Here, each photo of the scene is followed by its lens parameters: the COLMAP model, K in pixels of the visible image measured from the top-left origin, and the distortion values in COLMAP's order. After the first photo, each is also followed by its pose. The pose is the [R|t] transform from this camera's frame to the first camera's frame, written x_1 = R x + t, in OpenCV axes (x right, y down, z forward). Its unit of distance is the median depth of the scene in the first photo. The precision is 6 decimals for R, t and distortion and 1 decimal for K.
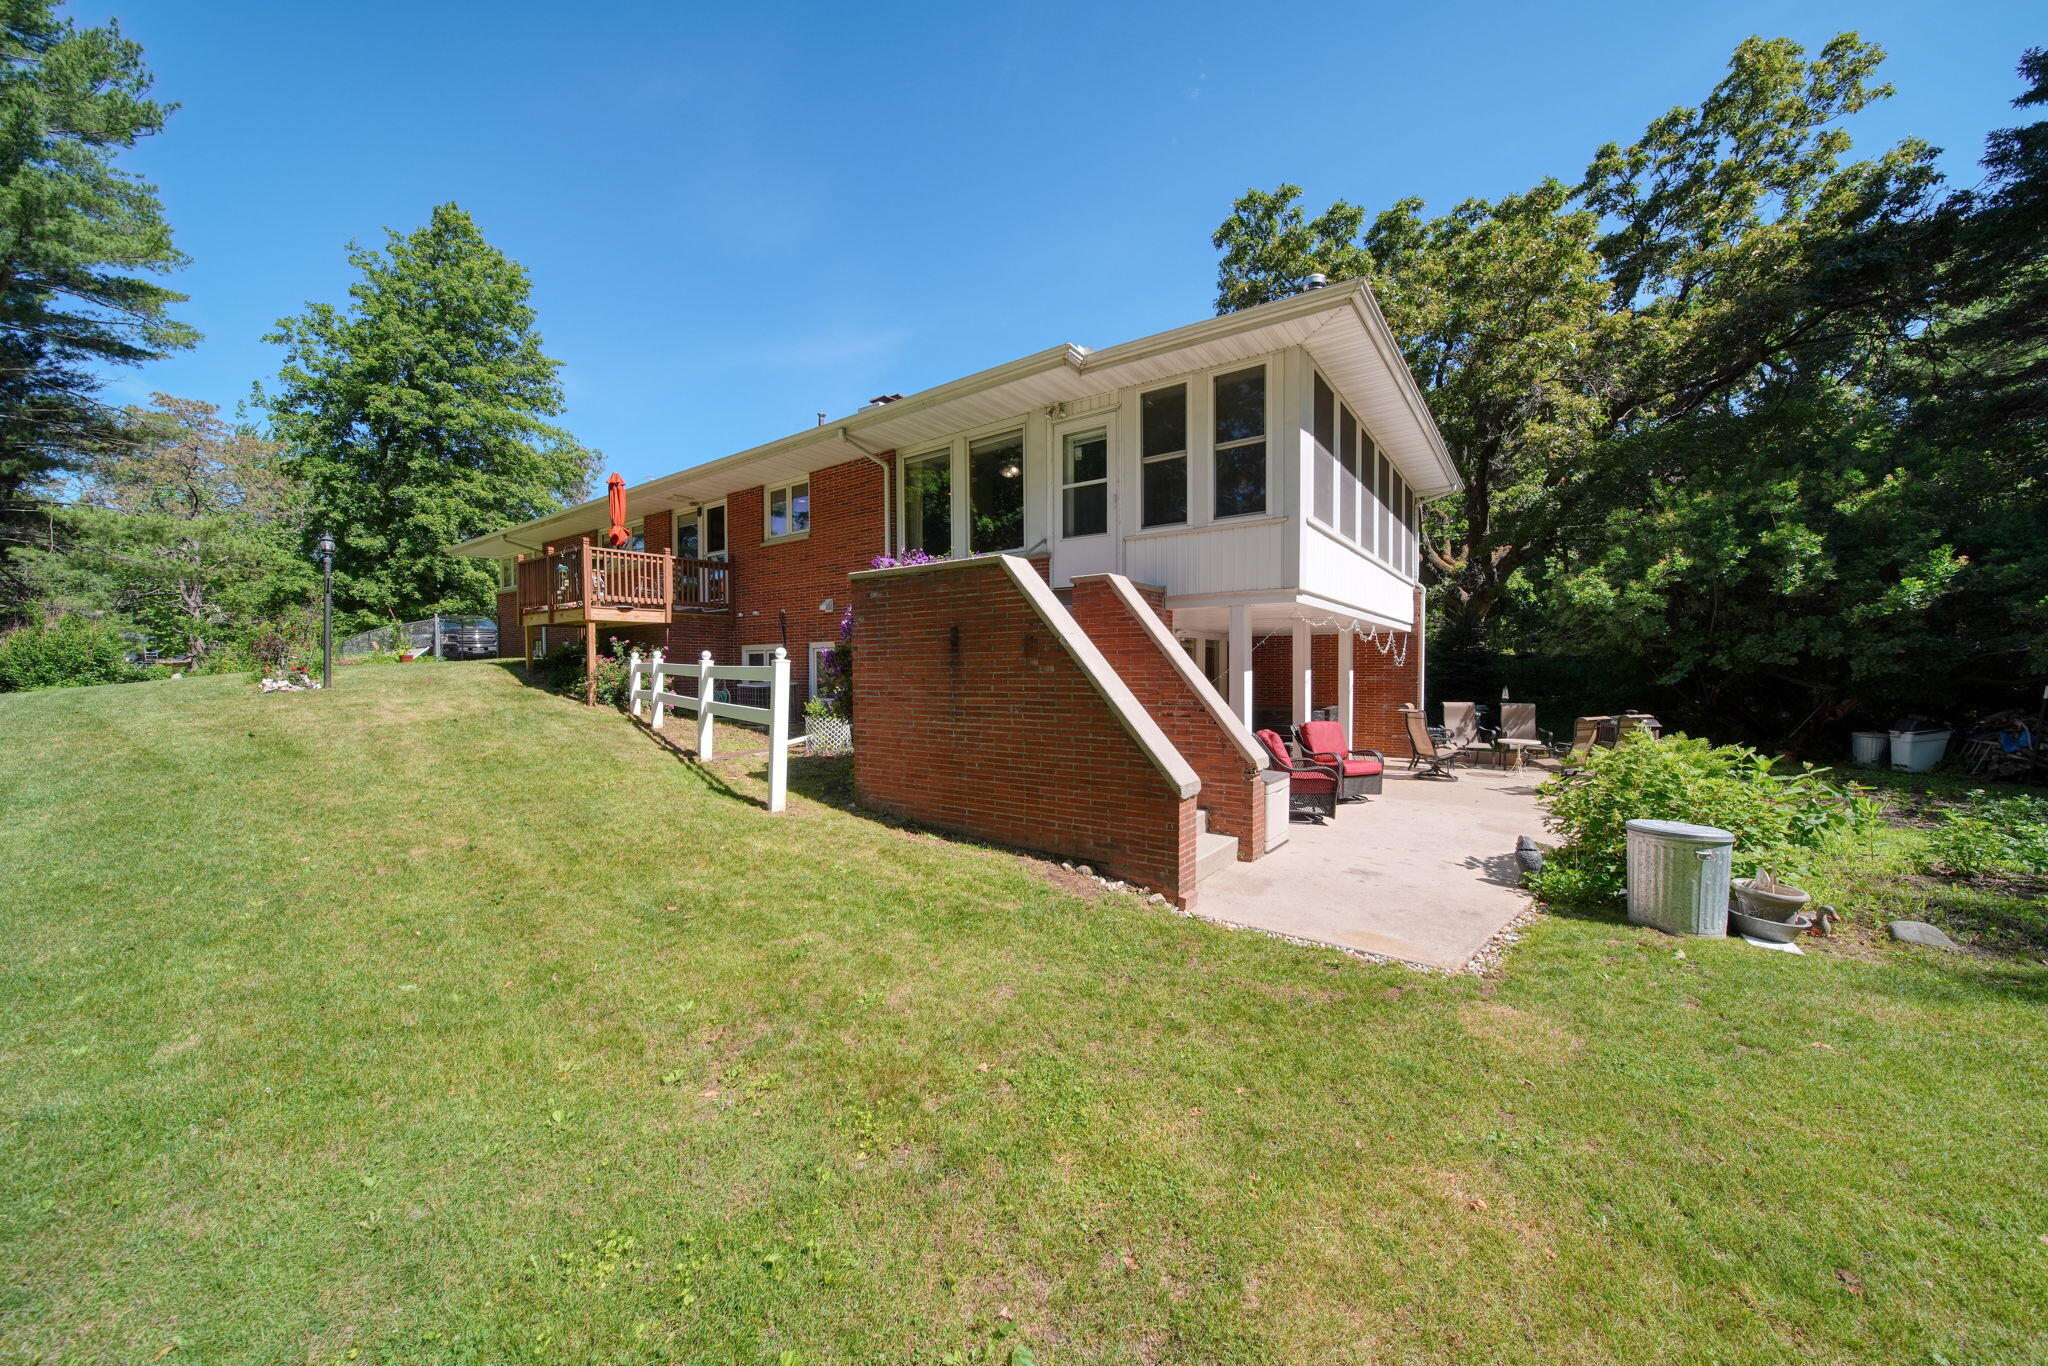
lens RADIAL K [[715.1, 0, 1024.0], [0, 715.1, 683.0], [0, 0, 1]] dist [-0.001336, -0.000266]
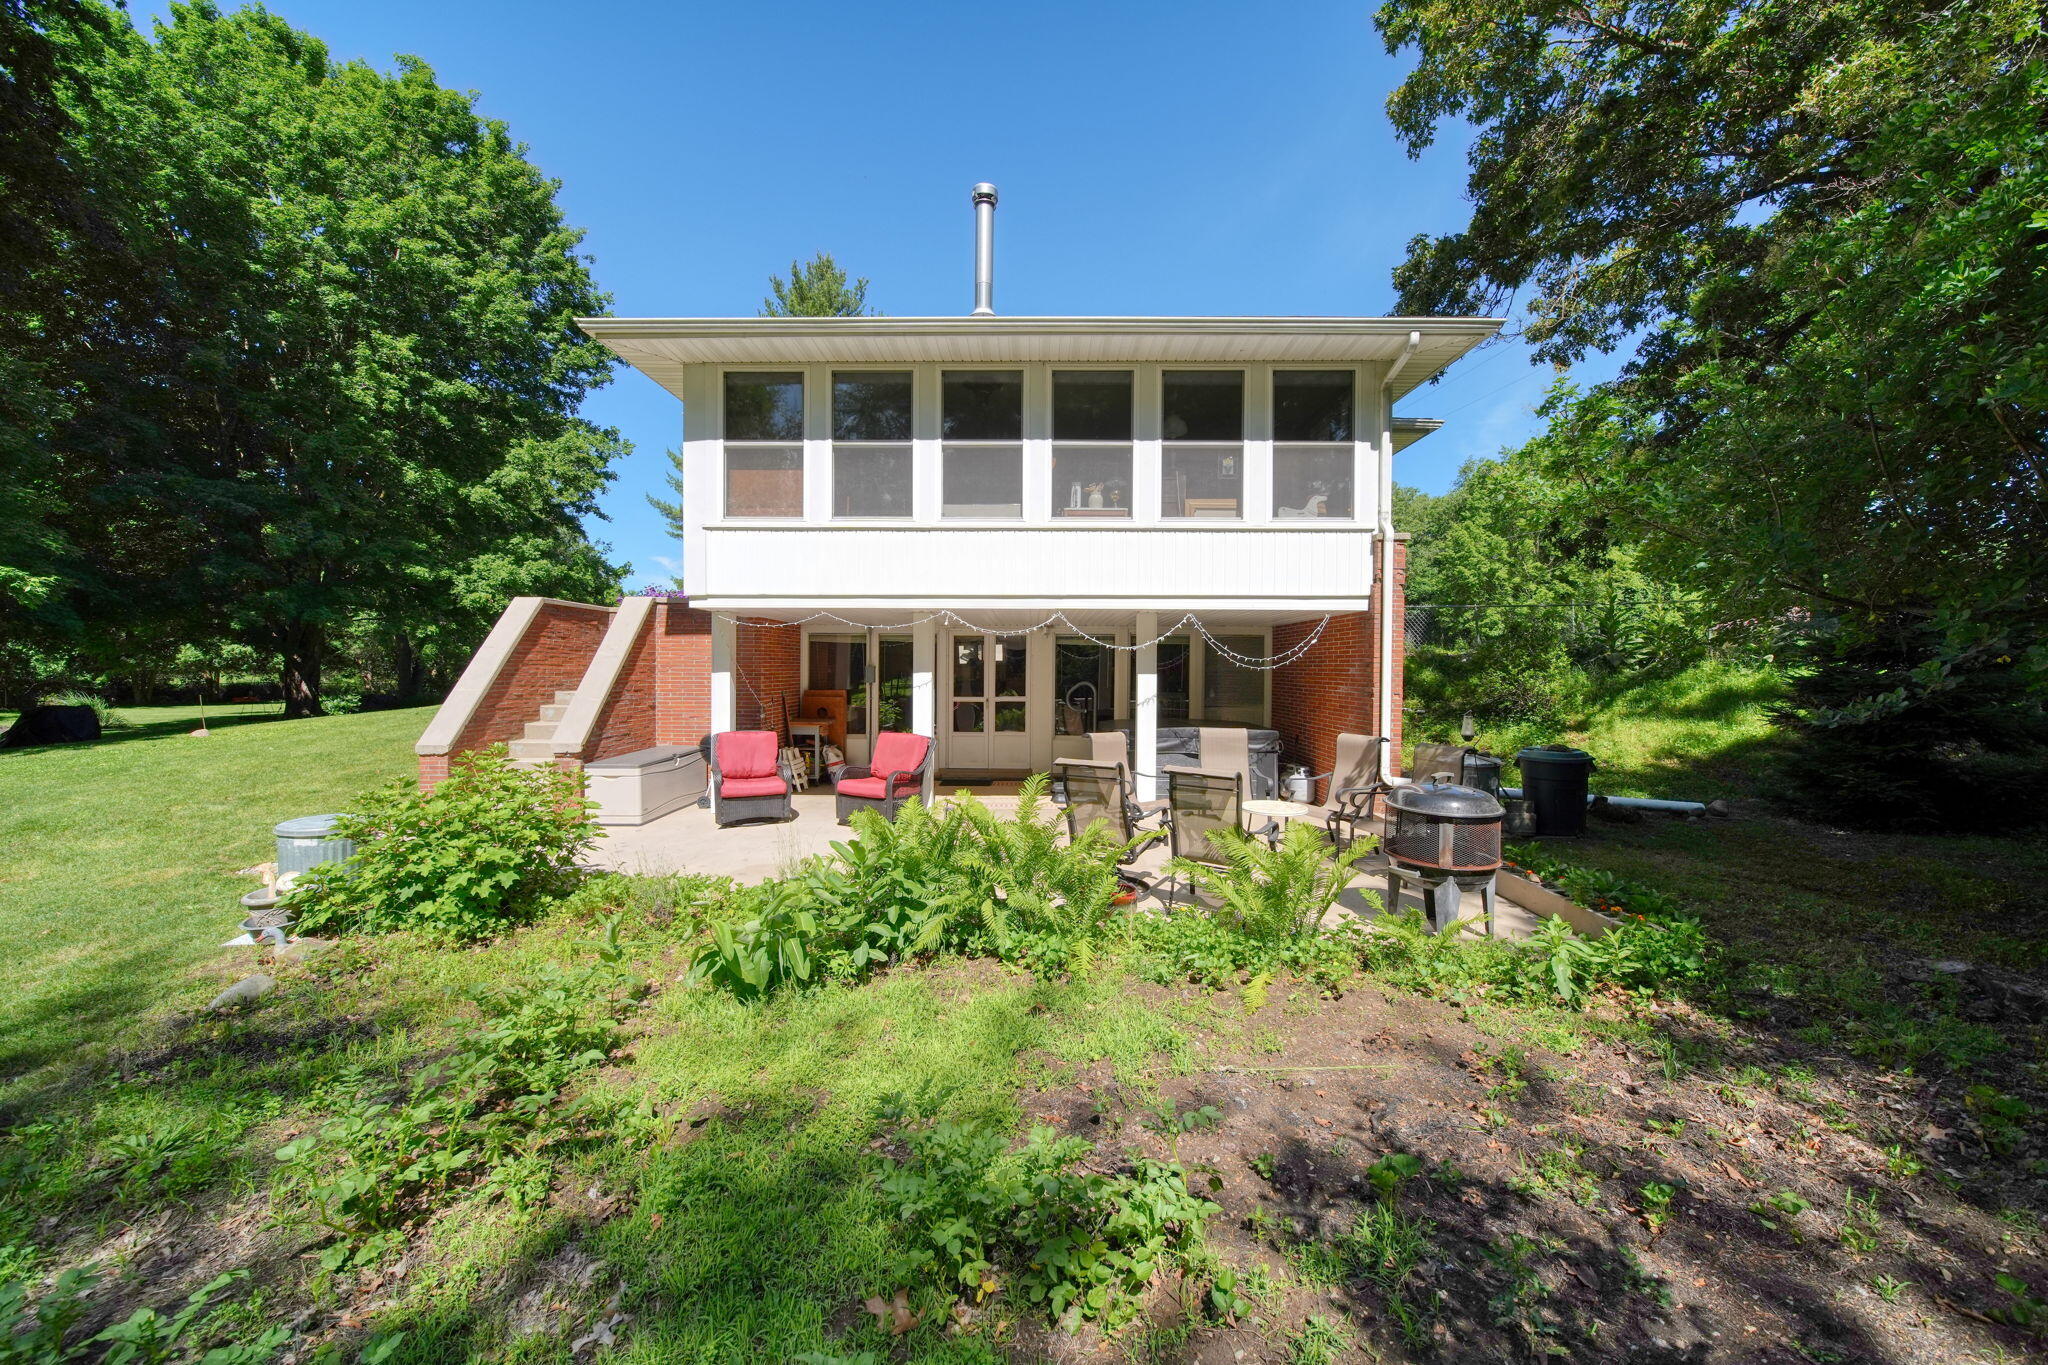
lens RADIAL K [[715.1, 0, 1024.0], [0, 715.1, 682.5], [0, 0, 1]] dist [-0.001336, -0.000266]
pose [[0.577697, 0.023871, -0.815902, 0.997863], [-0.020317, 0.999683, 0.014862, -0.018950], [0.815999, 0.007991, 0.577999, 0.518181]]
